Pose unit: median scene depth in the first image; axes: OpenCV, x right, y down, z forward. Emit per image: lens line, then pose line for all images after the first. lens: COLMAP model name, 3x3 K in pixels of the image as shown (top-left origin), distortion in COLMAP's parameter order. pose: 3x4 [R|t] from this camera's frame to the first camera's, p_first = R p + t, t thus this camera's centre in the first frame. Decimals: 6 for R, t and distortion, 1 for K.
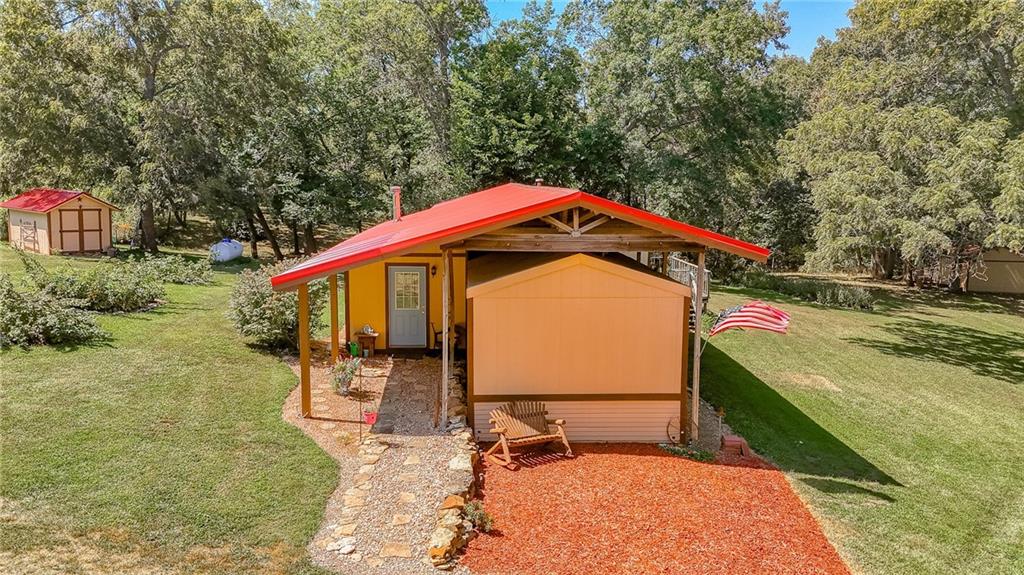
lens RADIAL K [[752.4, 0, 512.0], [0, 752.4, 287.5], [0, 0, 1]] dist [0.051723, -0.045131]
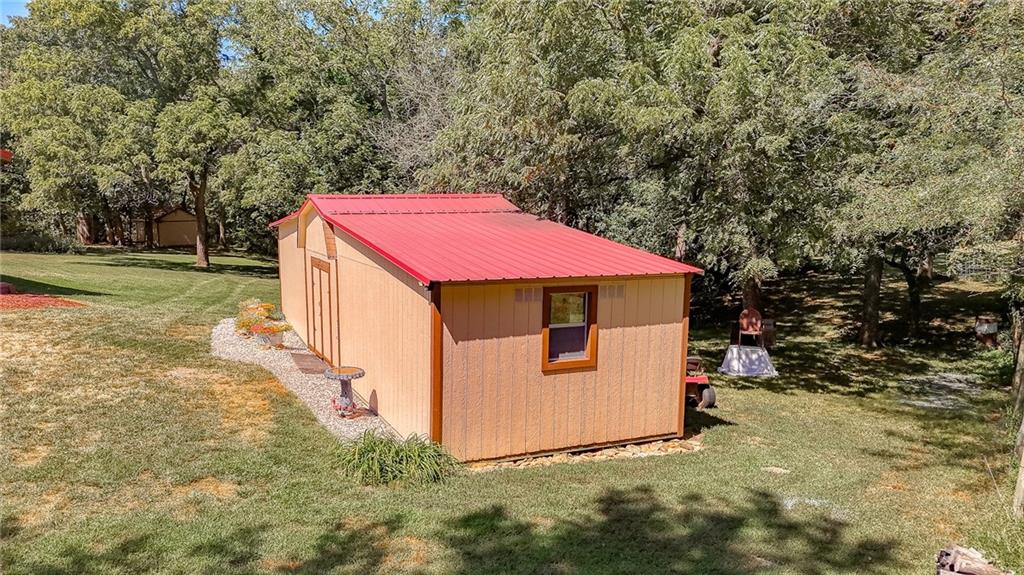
lens RADIAL K [[752.4, 0, 512.0], [0, 752.4, 287.5], [0, 0, 1]] dist [0.051723, -0.045131]
pose [[0.567723, -0.114300, 0.815246, -0.212308], [0.114166, 0.991676, 0.059533, 0.133660], [-0.815265, 0.059276, 0.576047, -0.403414]]
